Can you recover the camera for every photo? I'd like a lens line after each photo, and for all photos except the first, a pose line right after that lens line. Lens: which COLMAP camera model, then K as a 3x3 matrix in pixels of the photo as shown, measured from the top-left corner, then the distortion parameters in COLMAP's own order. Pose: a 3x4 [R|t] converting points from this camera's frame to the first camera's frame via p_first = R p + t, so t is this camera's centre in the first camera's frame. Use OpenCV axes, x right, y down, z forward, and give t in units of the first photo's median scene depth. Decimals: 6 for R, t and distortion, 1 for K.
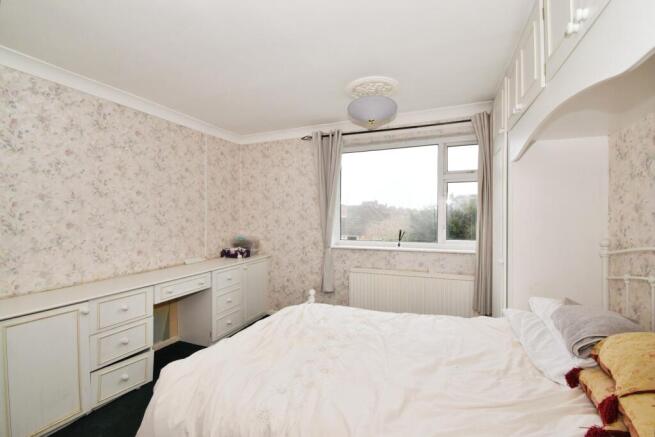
lens RADIAL K [[289.9, 0, 327.1], [0, 289.9, 214.9], [0, 0, 1]] dist [-0.000236, -0.000015]
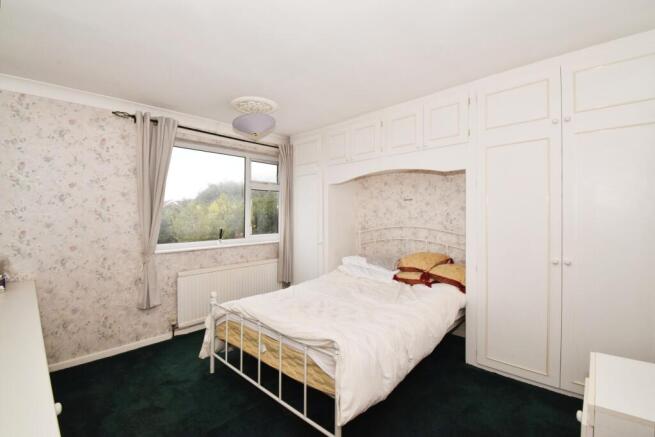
lens RADIAL K [[289.9, 0, 326.4], [0, 289.9, 218.1], [0, 0, 1]] dist [-0.000236, -0.000015]
pose [[0.379069, -0.003789, 0.925361, -0.611145], [0.004955, 0.999986, 0.002065, 0.011528], [-0.925355, 0.003802, 0.379082, 0.218796]]
